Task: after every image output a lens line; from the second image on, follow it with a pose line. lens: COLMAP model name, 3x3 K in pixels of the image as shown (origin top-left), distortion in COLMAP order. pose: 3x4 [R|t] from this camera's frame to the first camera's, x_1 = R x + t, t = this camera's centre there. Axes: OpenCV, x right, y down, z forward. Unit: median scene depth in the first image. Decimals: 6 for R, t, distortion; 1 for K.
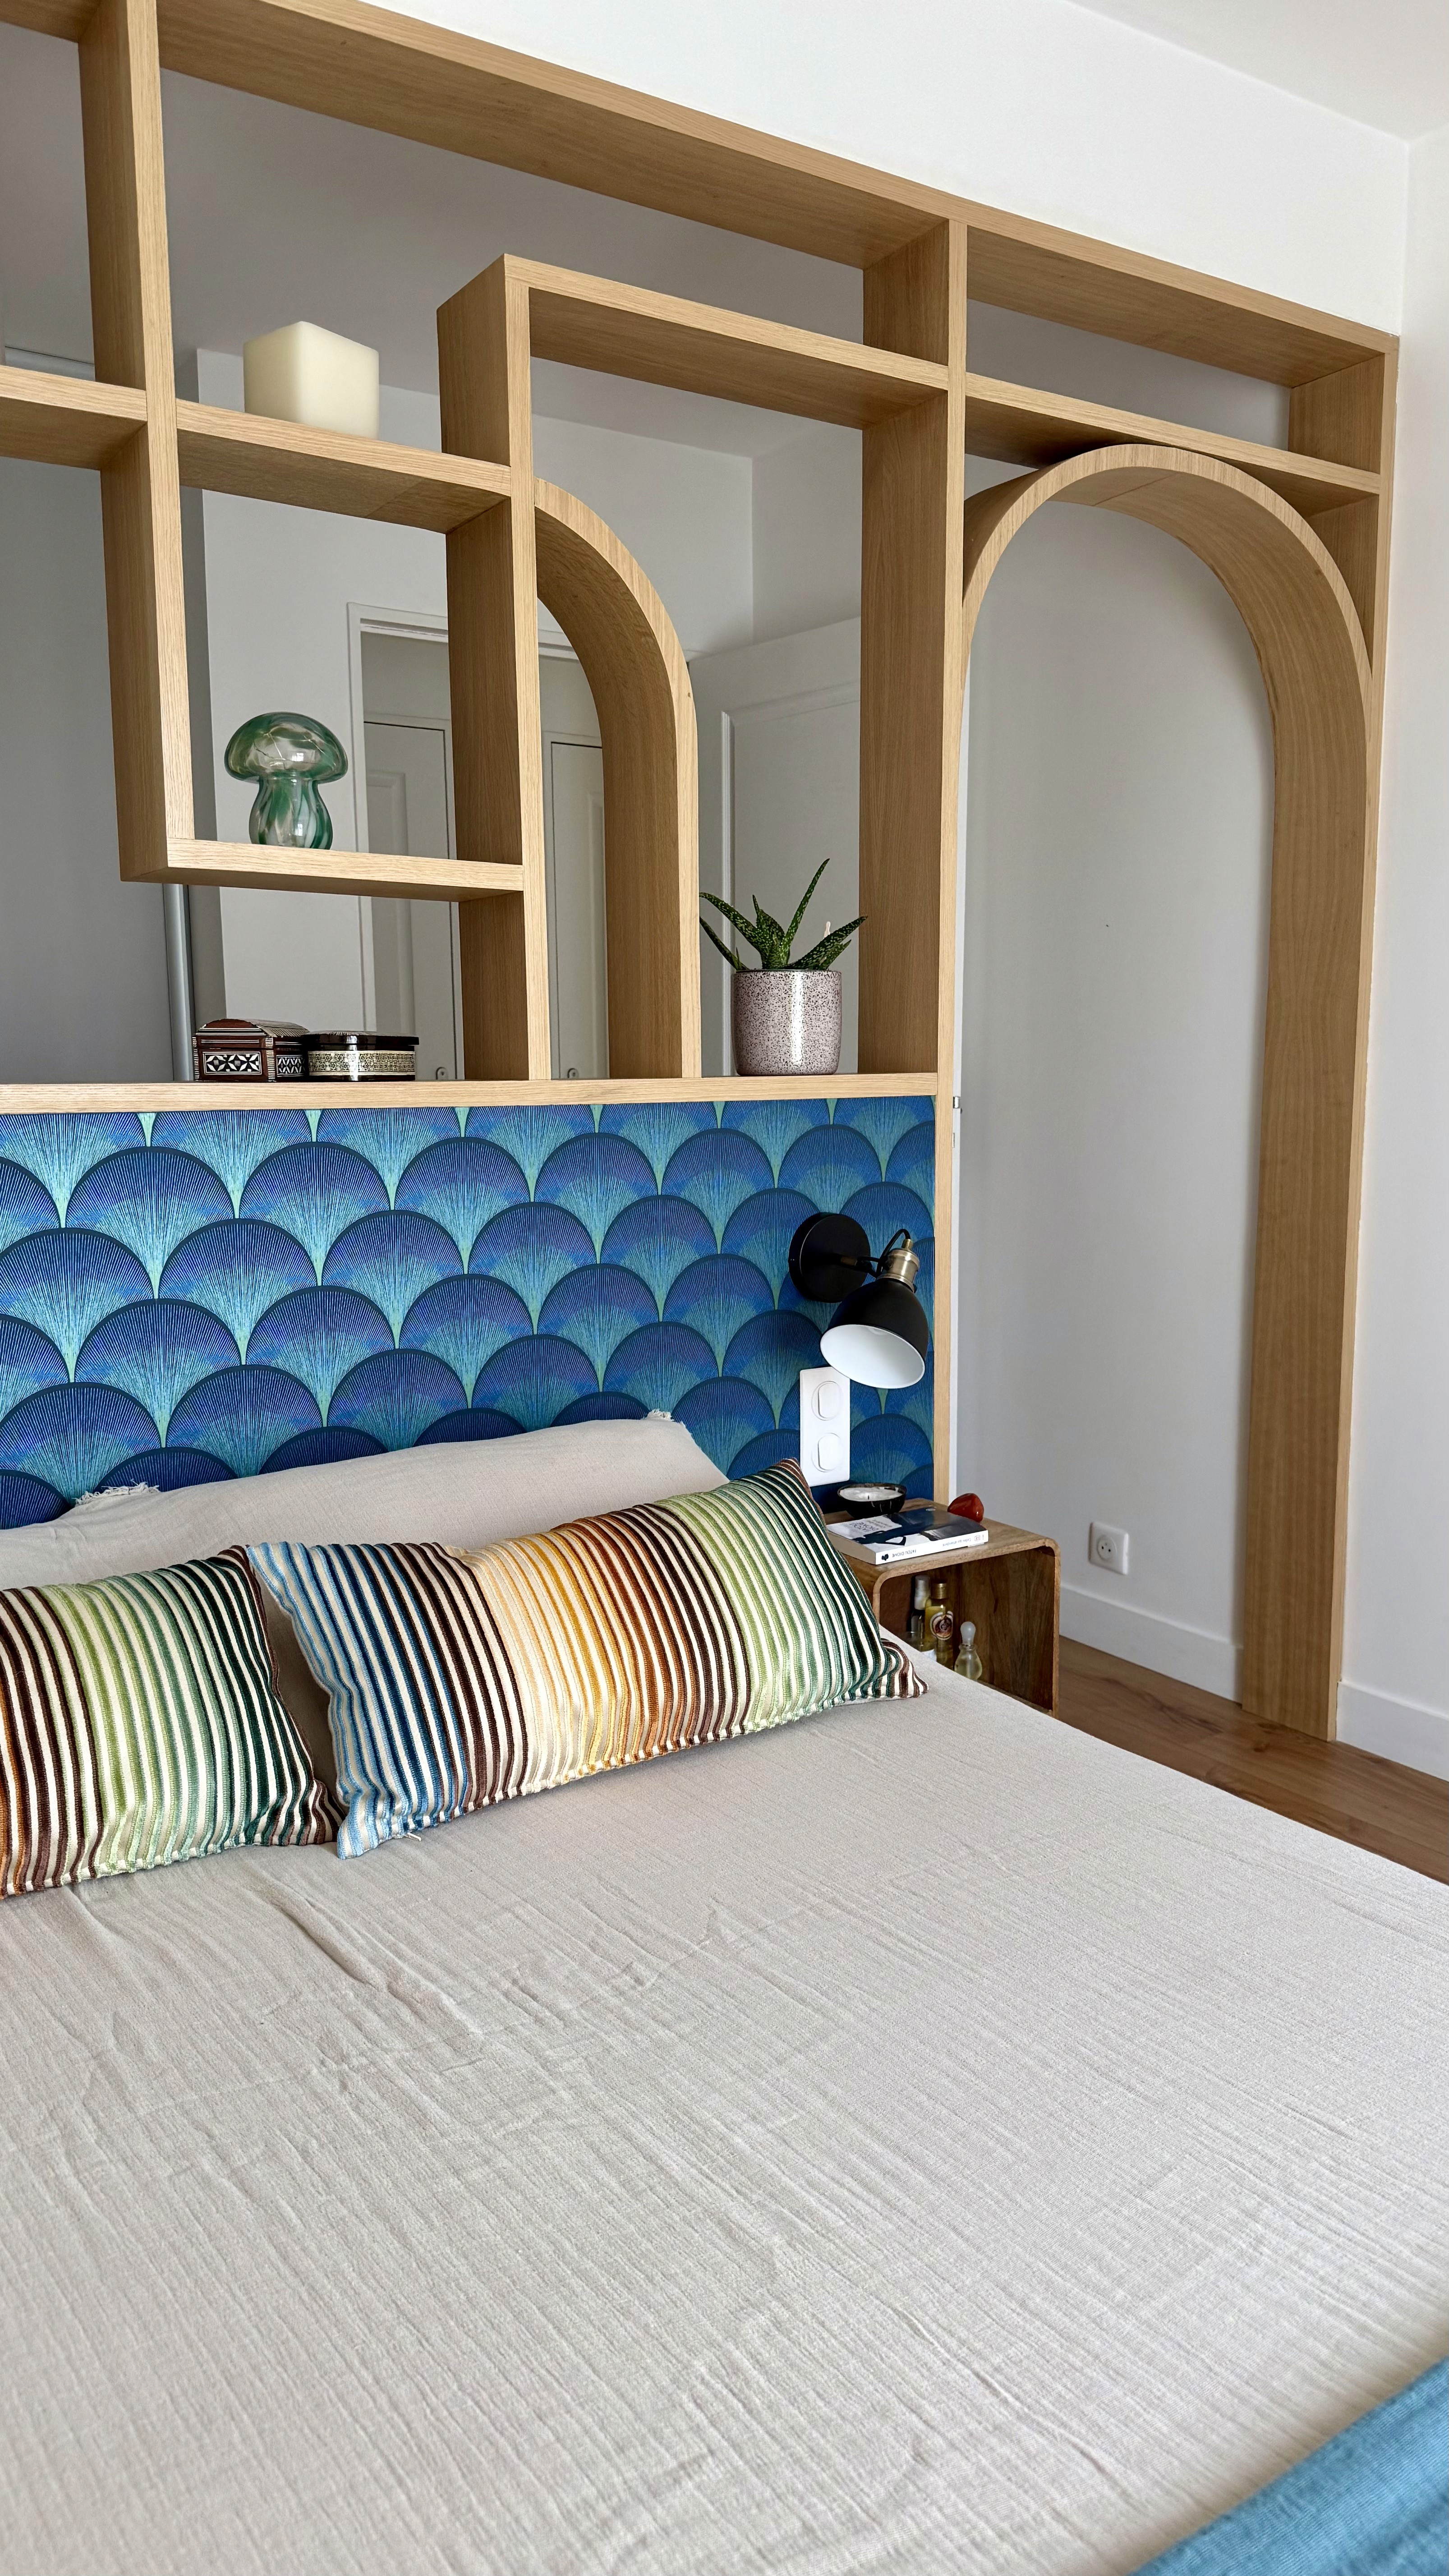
lens RADIAL K [[1796.8, 0, 714.7], [0, 1796.8, 1293.2], [0, 0, 1]] dist [0.151783, -0.270429]
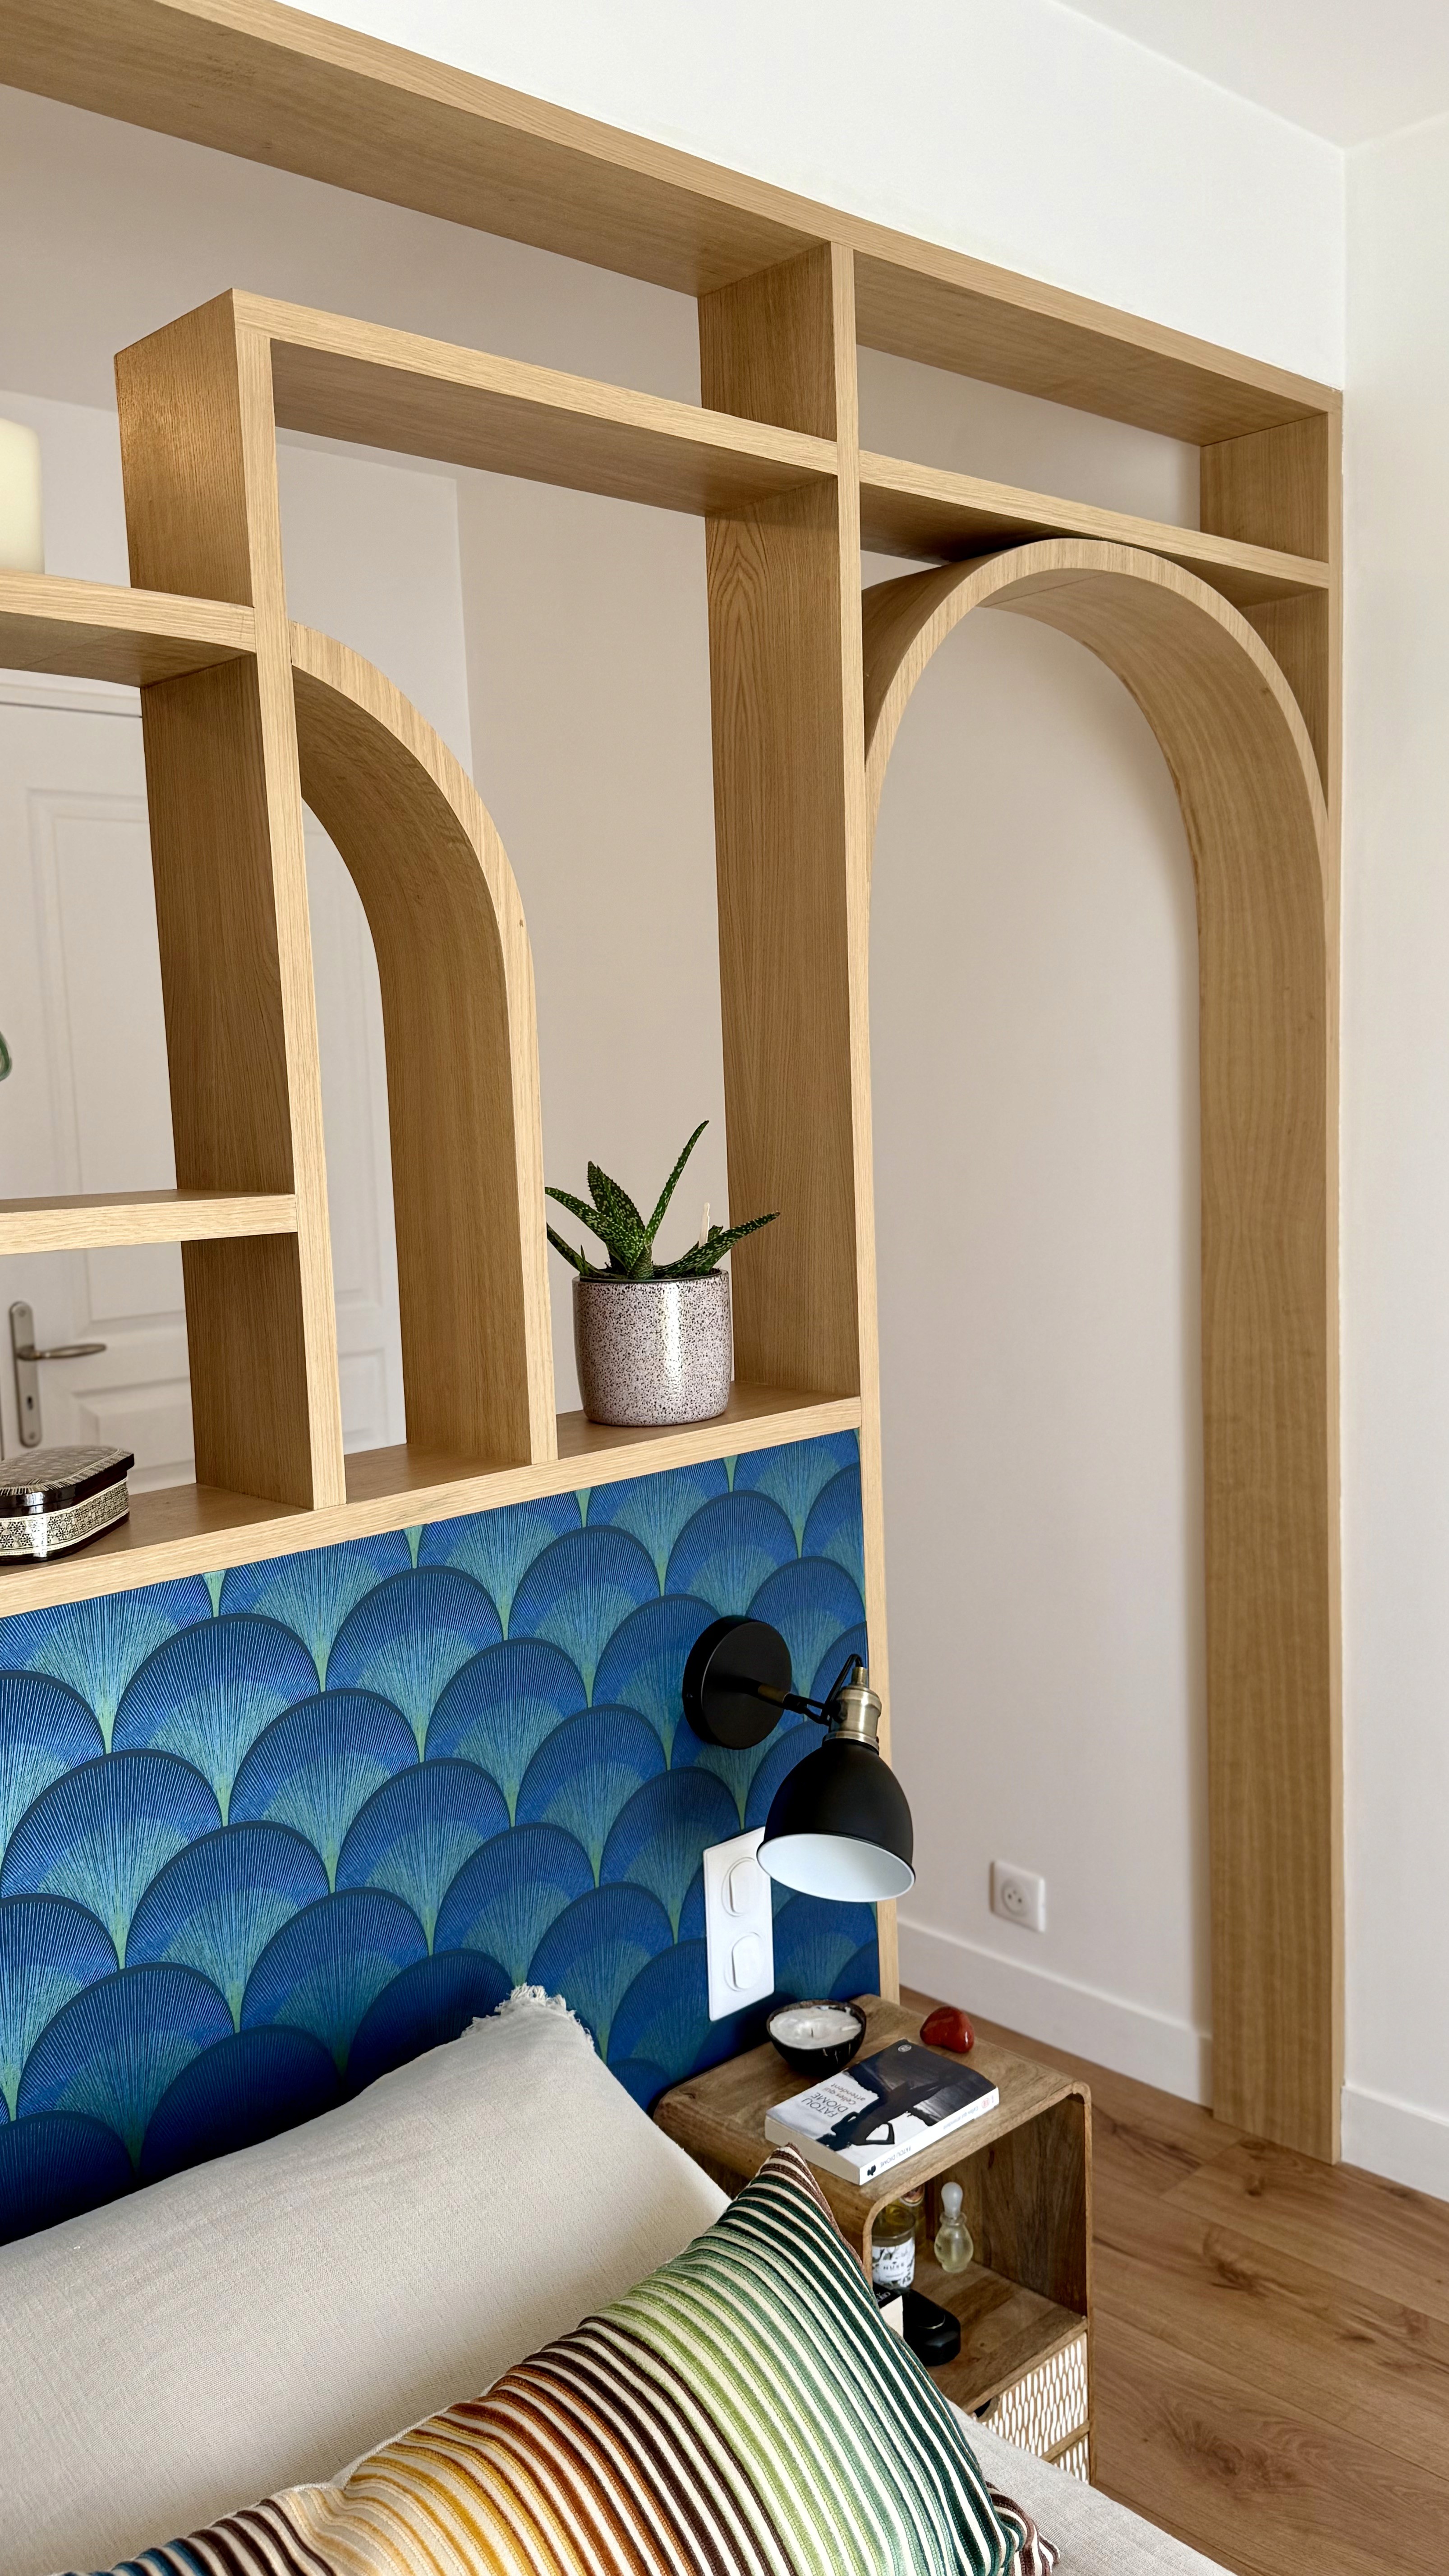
lens RADIAL K [[2060.1, 0, 719.0], [0, 2060.1, 1296.4], [0, 0, 1]] dist [0.218429, -0.482655]
pose [[0.983766, -0.048114, 0.172885, -0.075020], [0.053231, 0.998267, -0.025078, -0.148965], [-0.171379, 0.033873, 0.984623, 0.201436]]
